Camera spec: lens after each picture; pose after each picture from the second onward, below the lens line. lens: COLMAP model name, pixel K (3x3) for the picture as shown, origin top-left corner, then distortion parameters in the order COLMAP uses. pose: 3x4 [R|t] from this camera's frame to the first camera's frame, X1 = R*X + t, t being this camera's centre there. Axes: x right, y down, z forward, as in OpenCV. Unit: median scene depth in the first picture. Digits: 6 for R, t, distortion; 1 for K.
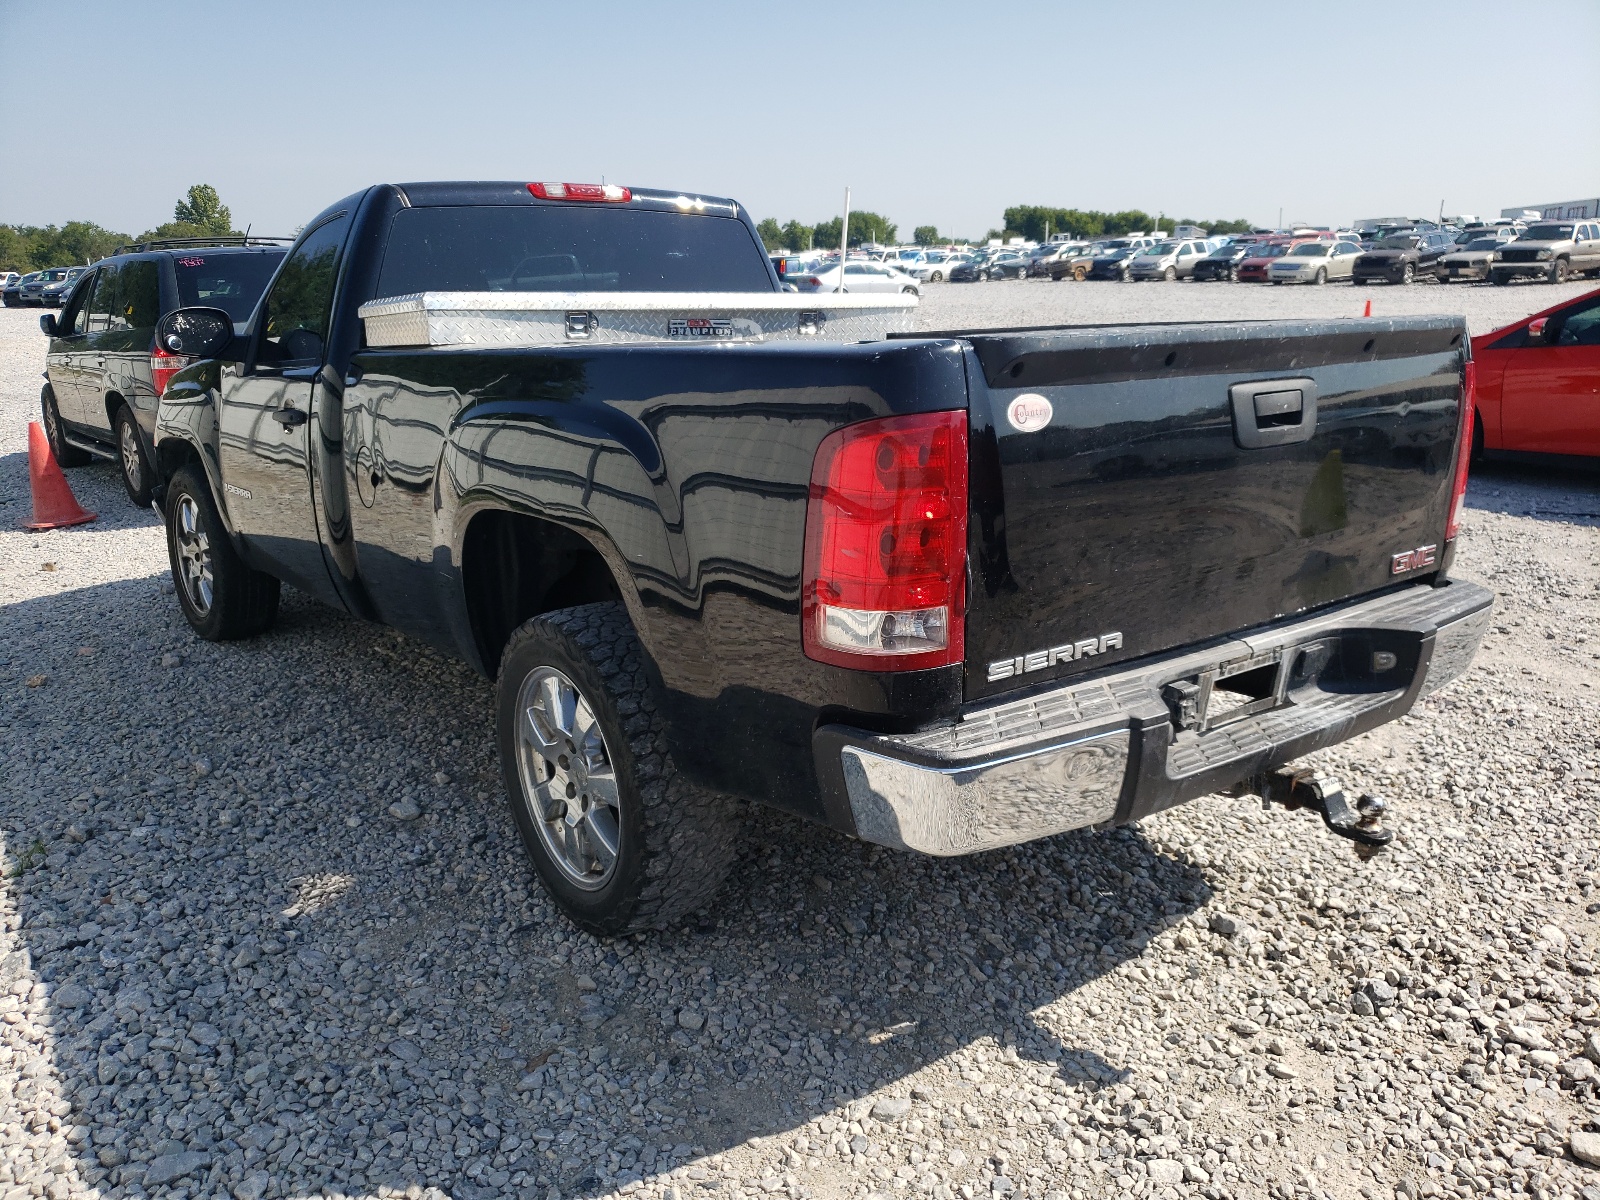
lens RADIAL K [[1216.1, 0, 800.0], [0, 1216.1, 600.0], [0, 0, 1]] dist [-0.011613, 0.038518]
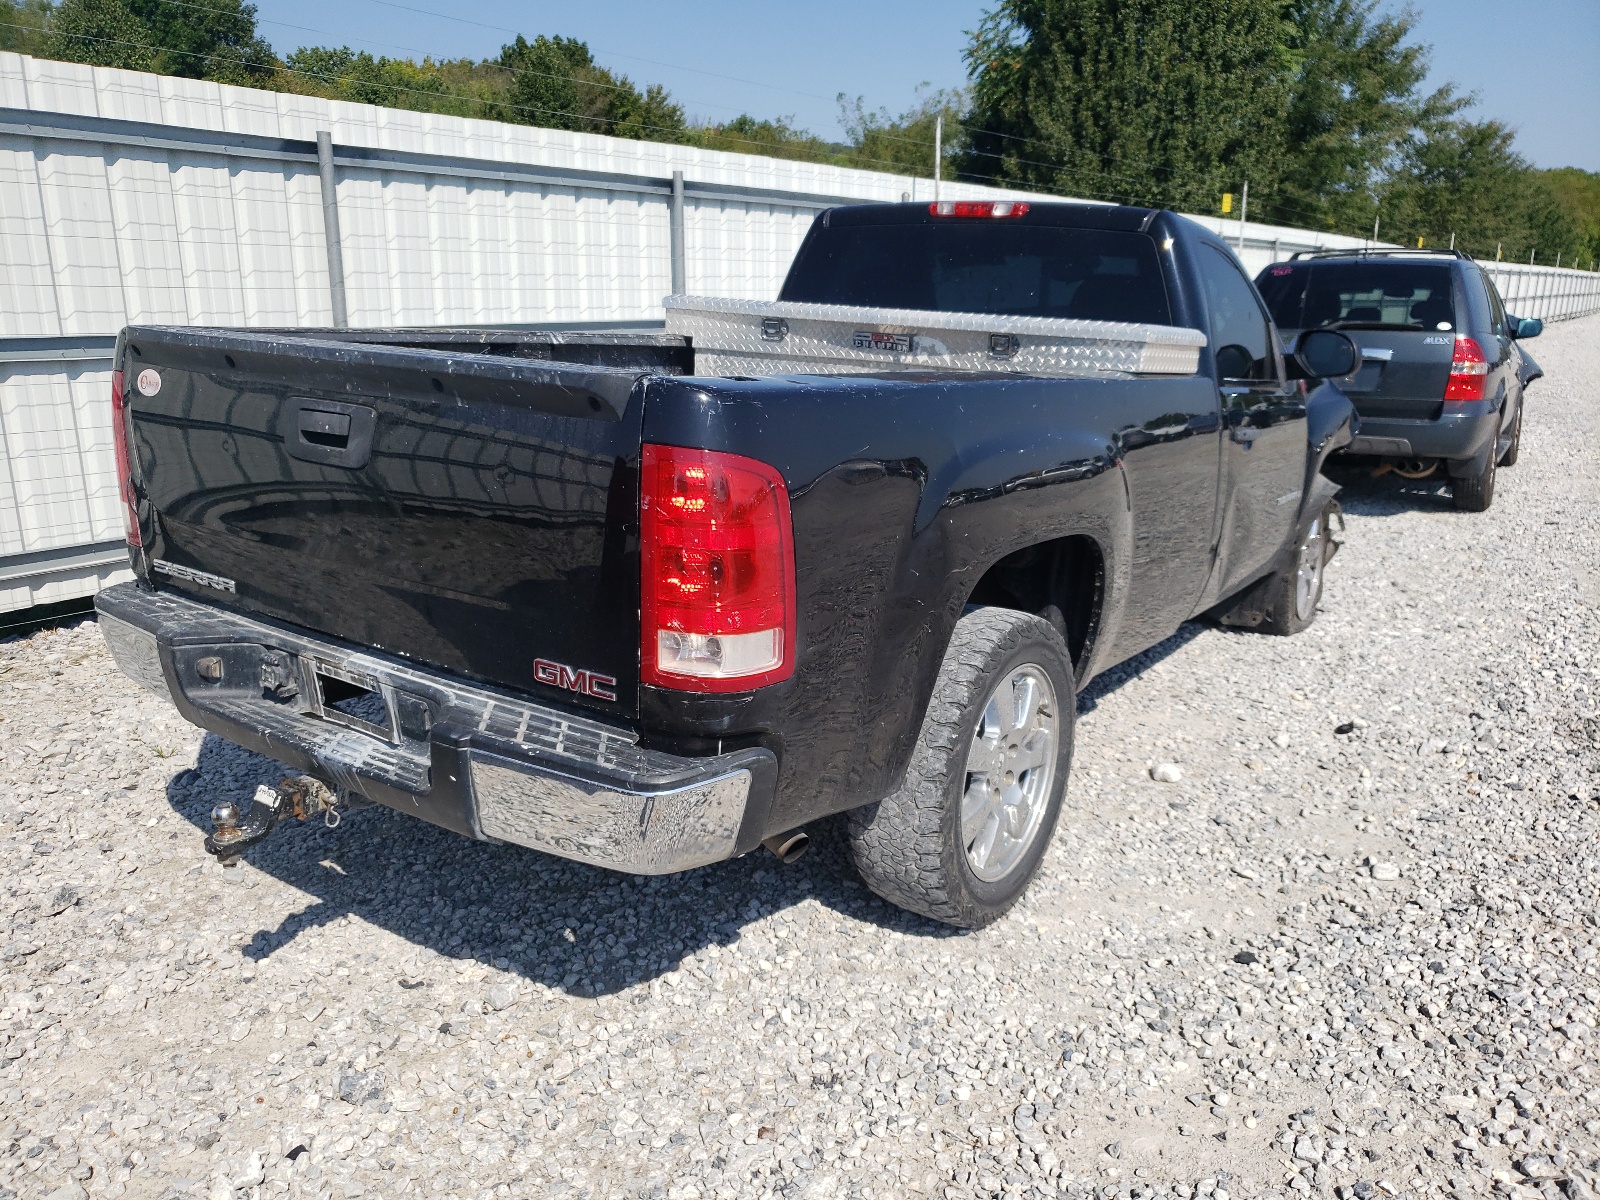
lens RADIAL K [[1216.1, 0, 800.0], [0, 1216.1, 600.0], [0, 0, 1]] dist [-0.011613, 0.038518]
pose [[0.336873, 0.260077, -0.904918, 1.157477], [-0.264176, 0.948597, 0.174285, -0.235985], [0.903730, 0.180345, 0.388263, 0.768481]]
